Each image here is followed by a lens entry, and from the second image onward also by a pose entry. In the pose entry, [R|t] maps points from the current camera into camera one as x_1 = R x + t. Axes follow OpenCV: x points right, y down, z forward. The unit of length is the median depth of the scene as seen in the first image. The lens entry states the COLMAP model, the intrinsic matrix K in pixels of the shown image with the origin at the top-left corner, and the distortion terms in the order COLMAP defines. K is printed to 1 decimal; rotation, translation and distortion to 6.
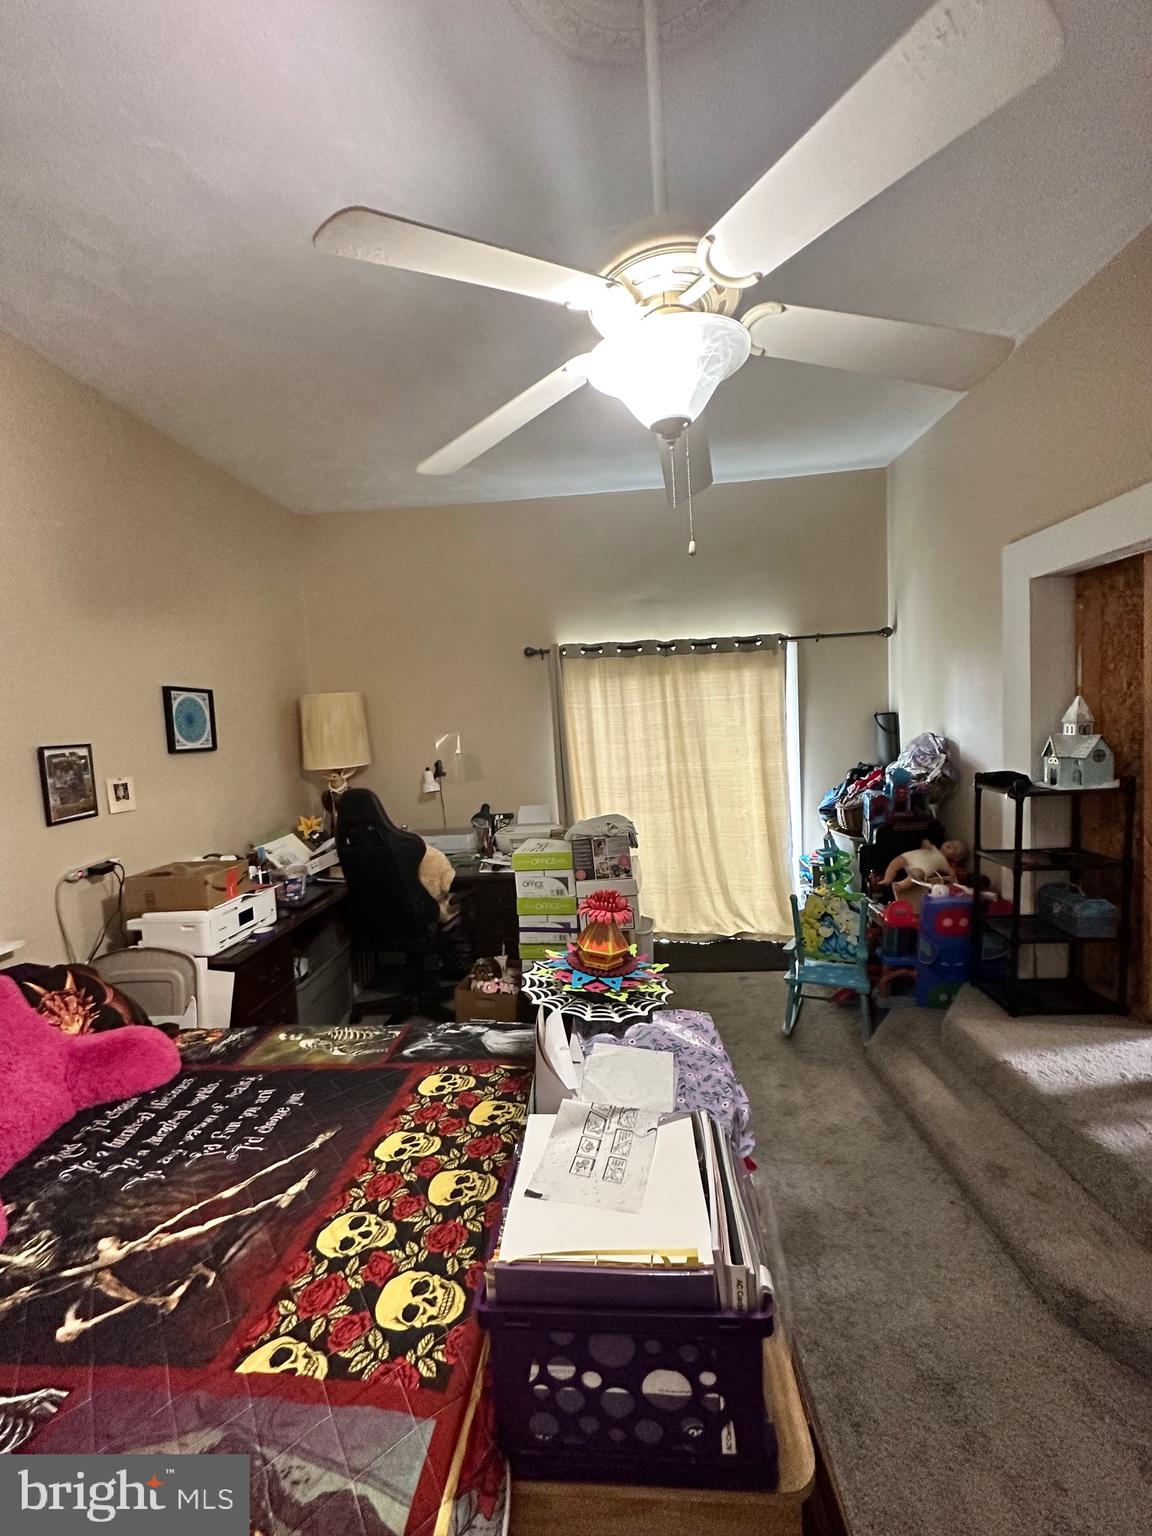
lens RADIAL K [[616.2, 0, 577.5], [0, 616.2, 762.8], [0, 0, 1]] dist [0.000993, -0.000569]
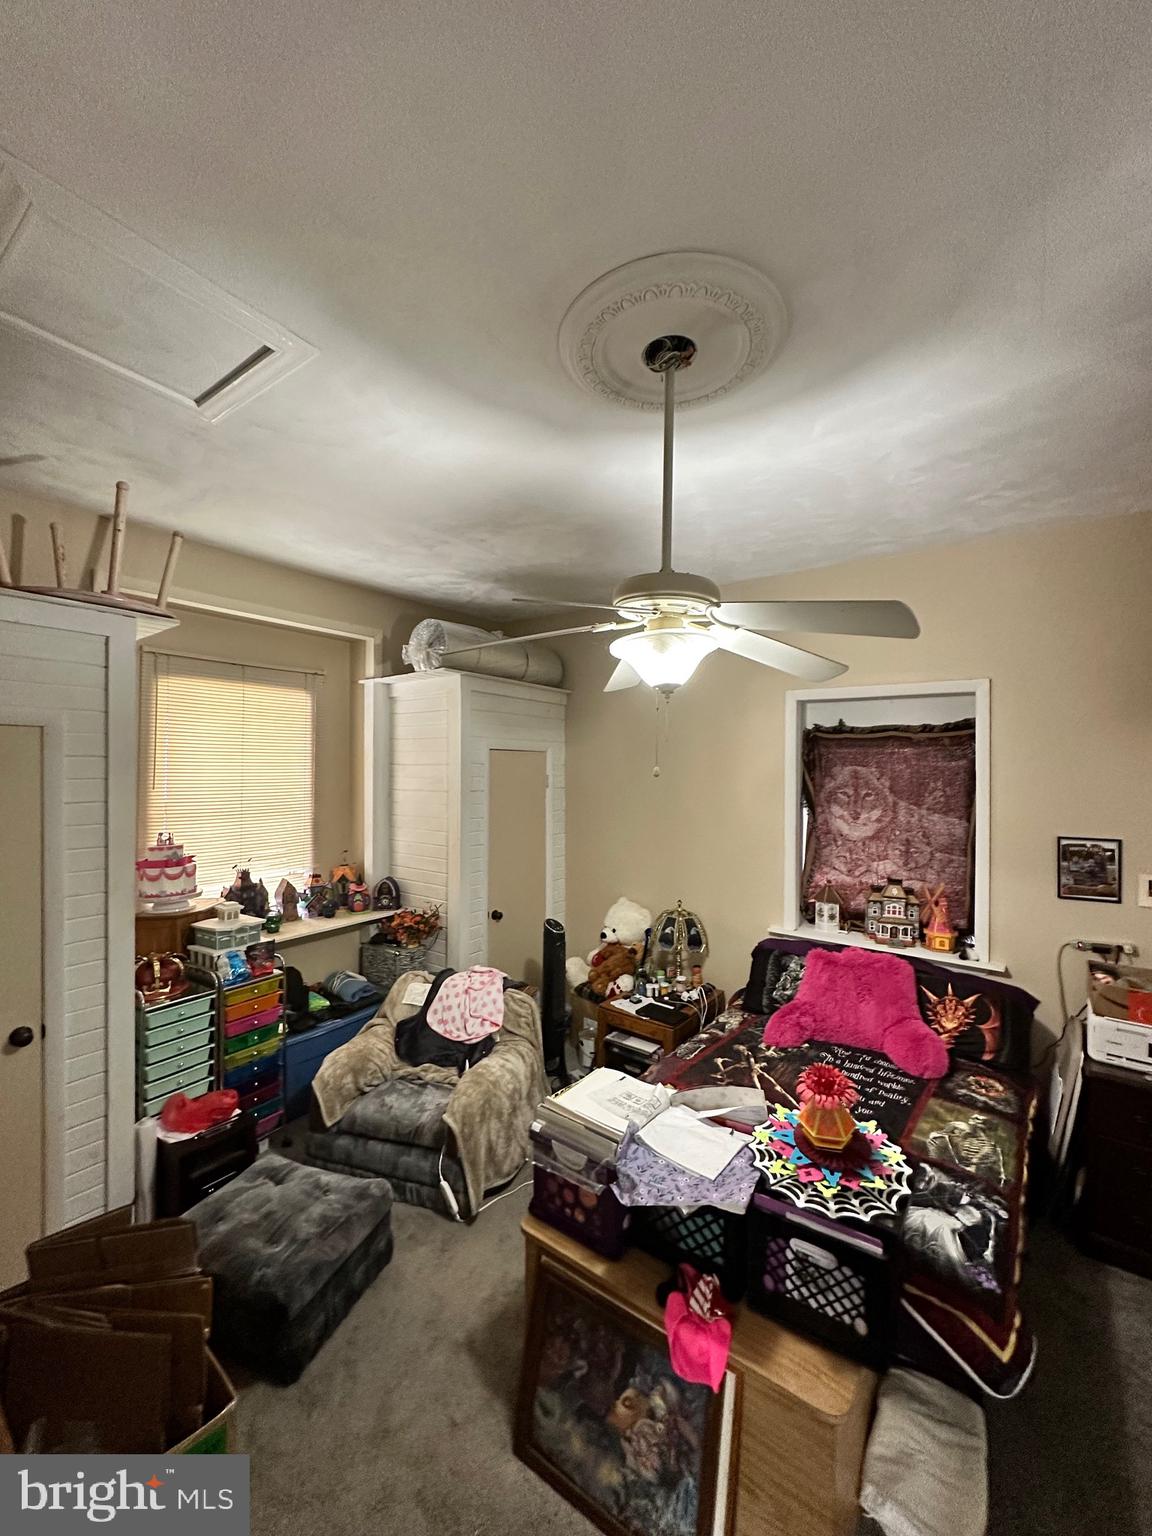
lens RADIAL K [[616.2, 0, 577.5], [0, 616.2, 762.8], [0, 0, 1]] dist [0.000993, -0.000569]
pose [[-0.531174, 0.049959, -0.845789, 0.874282], [-0.040247, 0.995645, 0.084087, -0.286480], [0.846306, 0.078706, -0.526850, 0.935168]]
